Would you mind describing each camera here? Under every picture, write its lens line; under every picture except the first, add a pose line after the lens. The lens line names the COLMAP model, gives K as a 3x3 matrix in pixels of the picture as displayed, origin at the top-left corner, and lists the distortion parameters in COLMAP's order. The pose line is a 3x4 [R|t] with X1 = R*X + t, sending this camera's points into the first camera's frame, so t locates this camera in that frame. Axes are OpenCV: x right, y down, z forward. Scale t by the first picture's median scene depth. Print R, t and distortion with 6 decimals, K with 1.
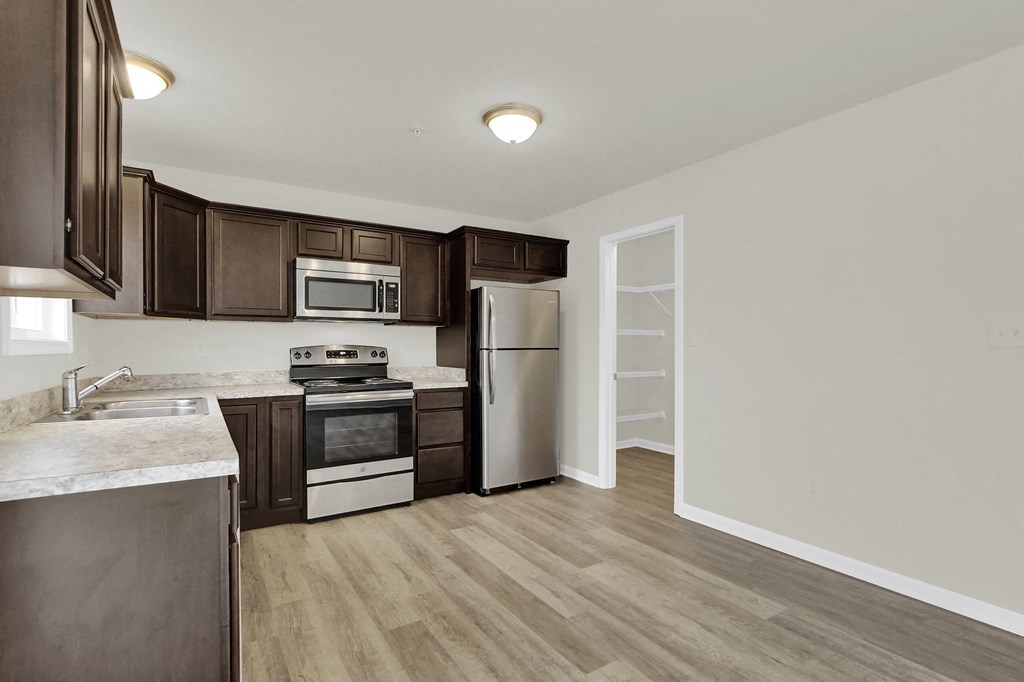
lens RADIAL K [[498.4, 0, 519.3], [0, 498.4, 345.8], [0, 0, 1]] dist [-0.007699, 0.001009]
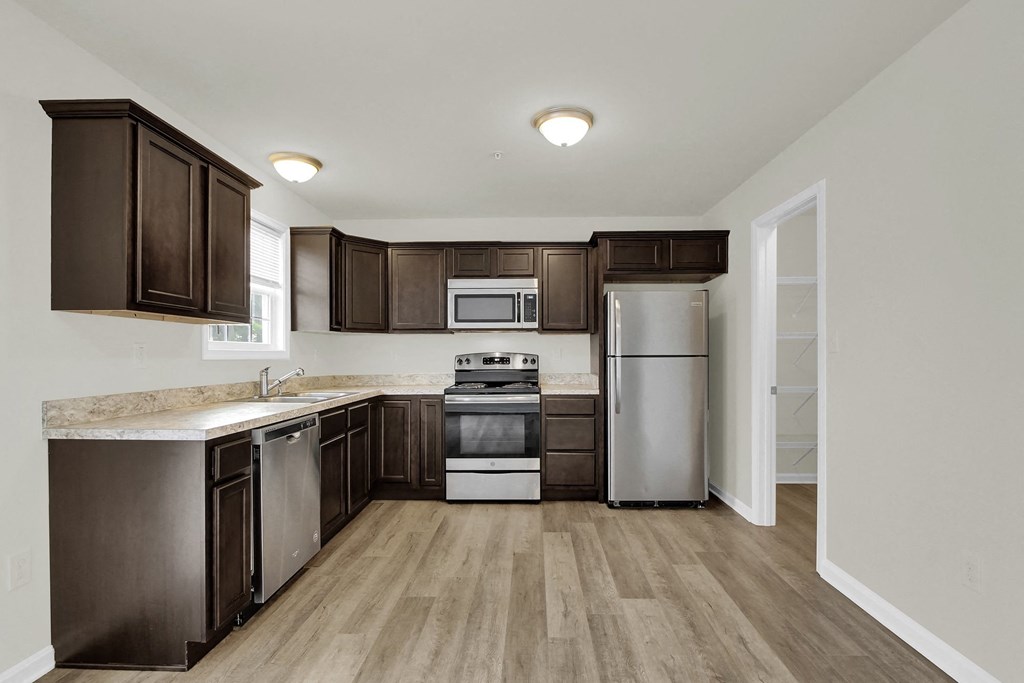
lens RADIAL K [[498.4, 0, 514.3], [0, 498.4, 353.4], [0, 0, 1]] dist [-0.007699, 0.001009]
pose [[0.822460, -0.002042, -0.568820, 0.366696], [0.002763, 0.999996, 0.000405, -0.000038], [0.568817, -0.001905, 0.822462, 0.109012]]
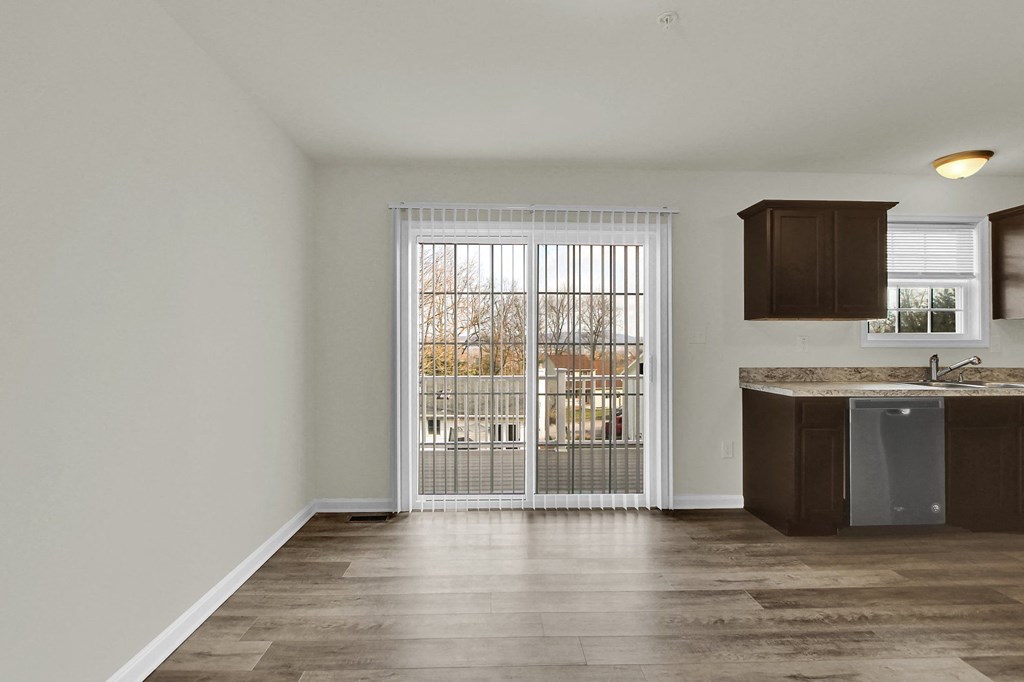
lens RADIAL K [[498.4, 0, 511.7], [0, 498.4, 336.2], [0, 0, 1]] dist [-0.007699, 0.001009]
pose [[-0.500388, -0.011318, -0.865727, 0.780439], [0.002057, 0.999896, -0.014260, -0.001218], [0.865799, -0.008916, -0.500313, 0.366159]]
